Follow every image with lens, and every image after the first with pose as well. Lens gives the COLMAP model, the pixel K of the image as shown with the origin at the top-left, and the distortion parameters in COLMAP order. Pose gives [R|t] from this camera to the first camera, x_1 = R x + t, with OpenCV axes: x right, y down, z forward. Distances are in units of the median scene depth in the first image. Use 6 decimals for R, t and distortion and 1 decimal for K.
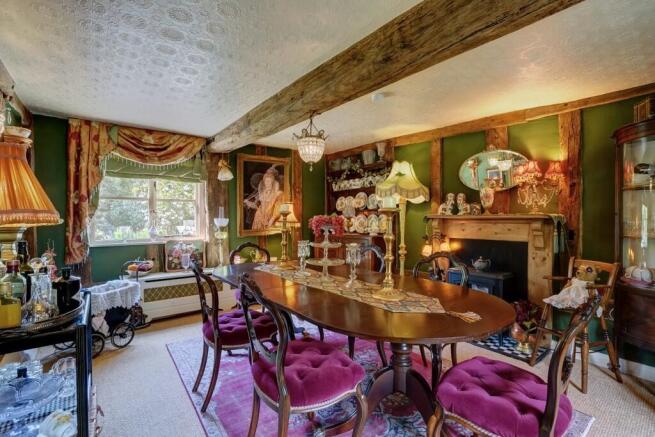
lens RADIAL K [[304.1, 0, 329.1], [0, 304.1, 216.1], [0, 0, 1]] dist [-0.022532, 0.001282]
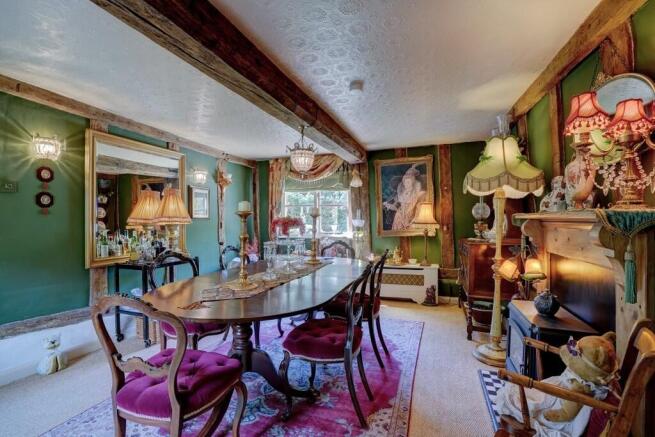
lens RADIAL K [[304.1, 0, 326.5], [0, 304.1, 217.1], [0, 0, 1]] dist [-0.022532, 0.001282]
pose [[0.547668, -0.006602, -0.836670, 0.503887], [0.006247, 0.999973, -0.003802, 0.001612], [0.836672, -0.003145, 0.547695, 0.238072]]
